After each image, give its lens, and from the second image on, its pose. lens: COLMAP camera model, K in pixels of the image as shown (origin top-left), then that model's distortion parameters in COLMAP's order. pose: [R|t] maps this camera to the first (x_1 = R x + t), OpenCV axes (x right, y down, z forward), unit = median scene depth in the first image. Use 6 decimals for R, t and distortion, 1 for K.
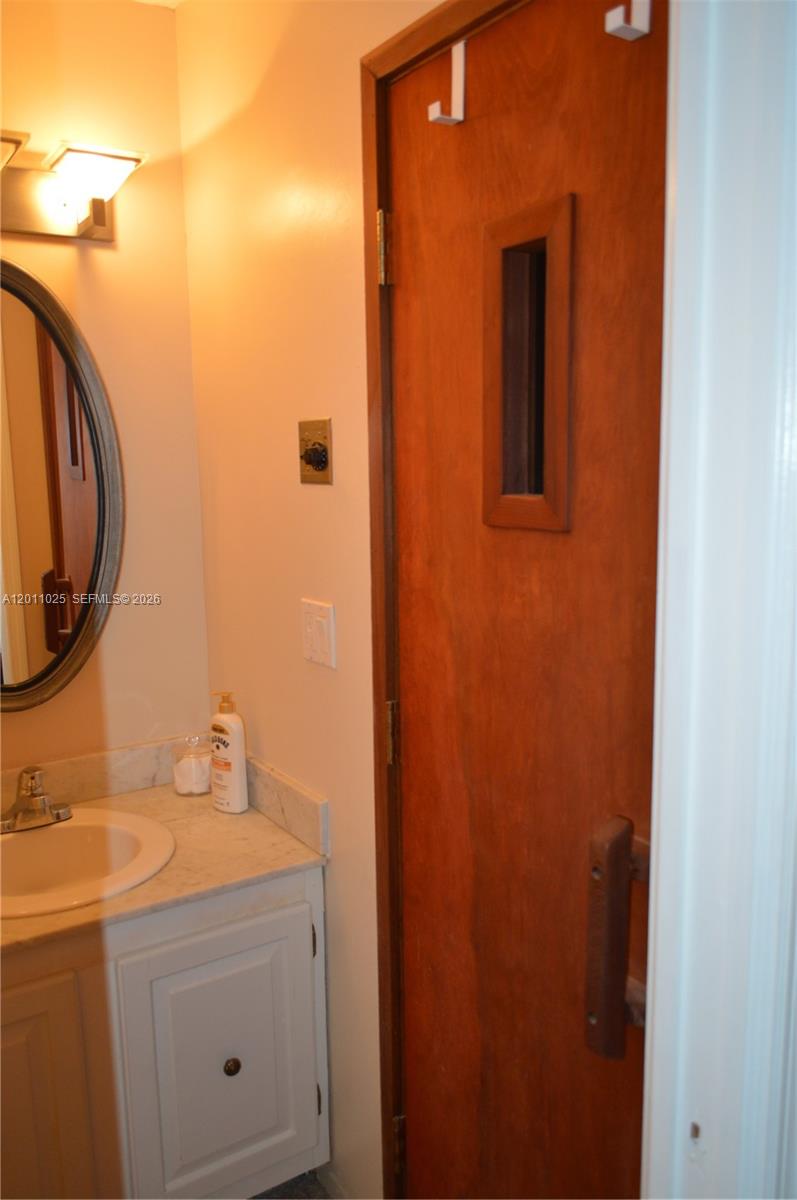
lens RADIAL K [[949.2, 0, 398.5], [0, 949.2, 600.0], [0, 0, 1]] dist [-0.016689, 0.005132]
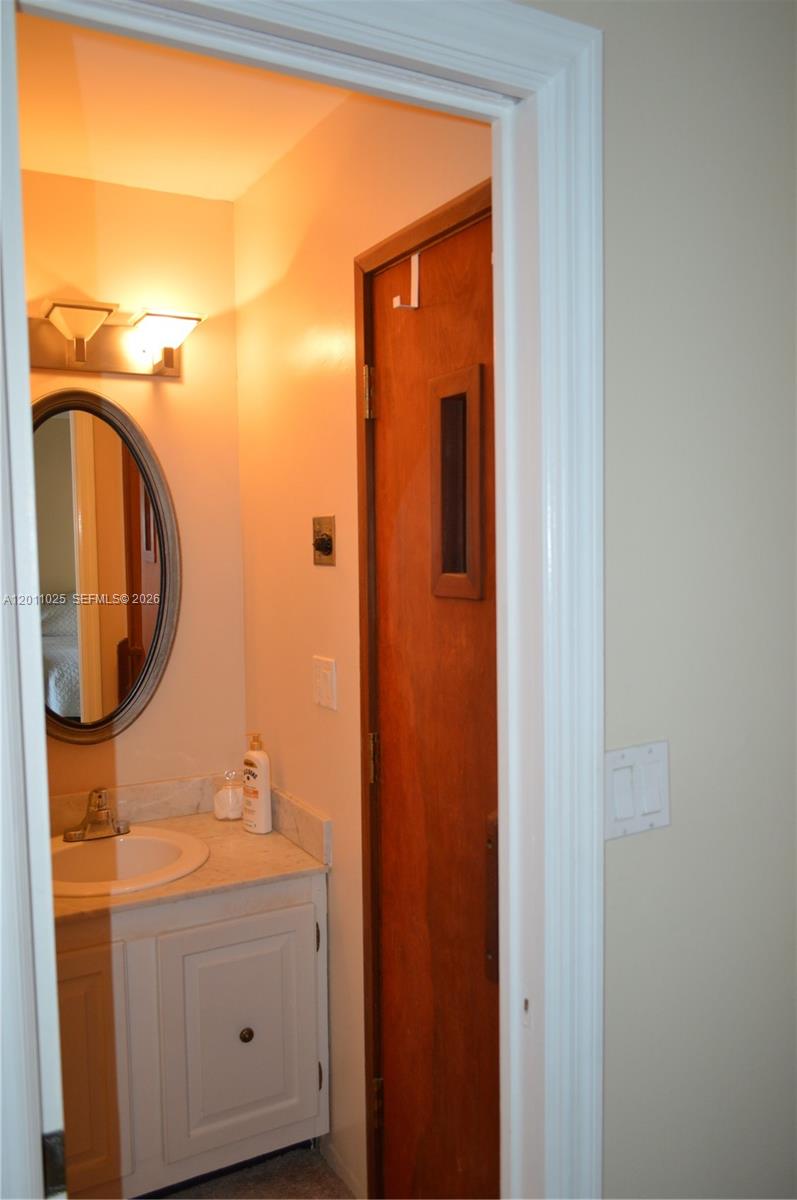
lens RADIAL K [[949.7, 0, 402.4], [0, 949.7, 603.9], [0, 0, 1]] dist [-0.014673, -0.000794]
pose [[0.997118, 0.011768, -0.074942, 0.110774], [-0.018306, 0.996026, -0.087161, 0.038117], [0.073619, 0.088282, 0.993371, -0.255943]]
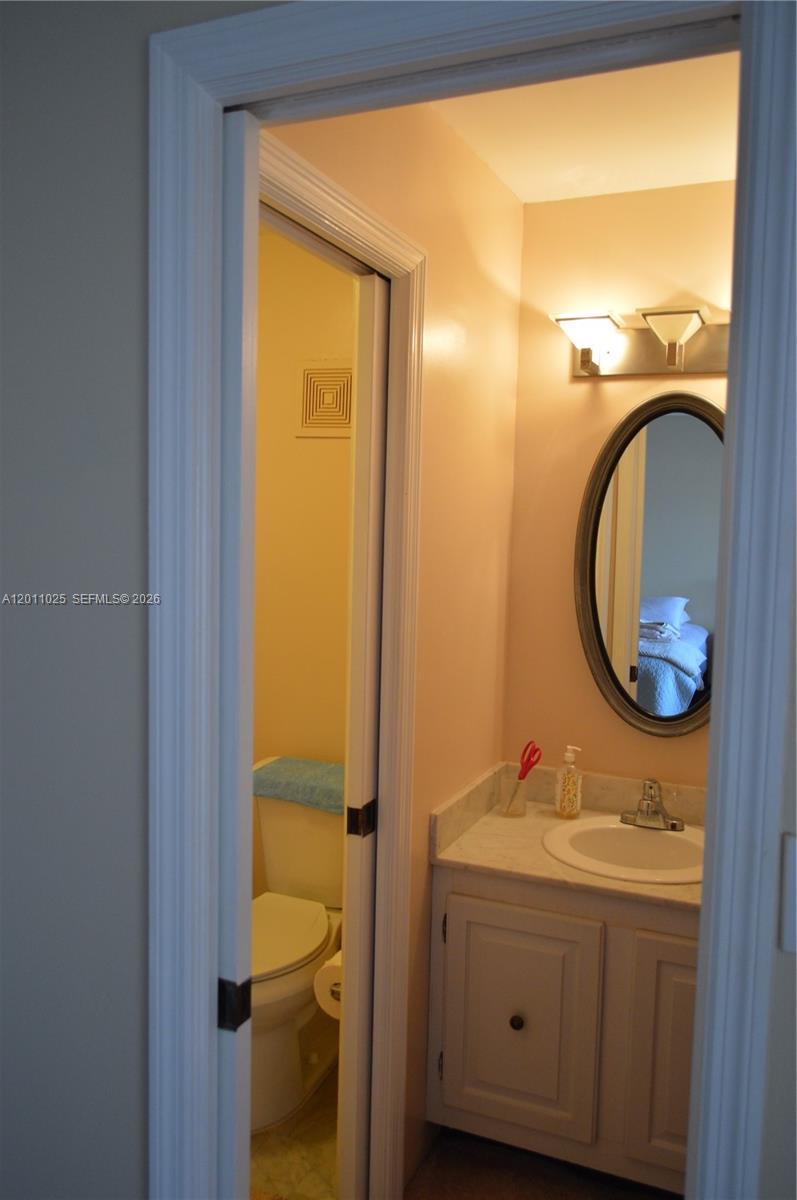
lens RADIAL K [[949.2, 0, 398.5], [0, 949.2, 600.0], [0, 0, 1]] dist [-0.016689, 0.005132]
pose [[0.550780, 0.100042, -0.828633, 0.501262], [-0.165355, 0.986192, 0.009155, -0.021086], [0.818107, 0.131977, 0.559717, -0.044434]]
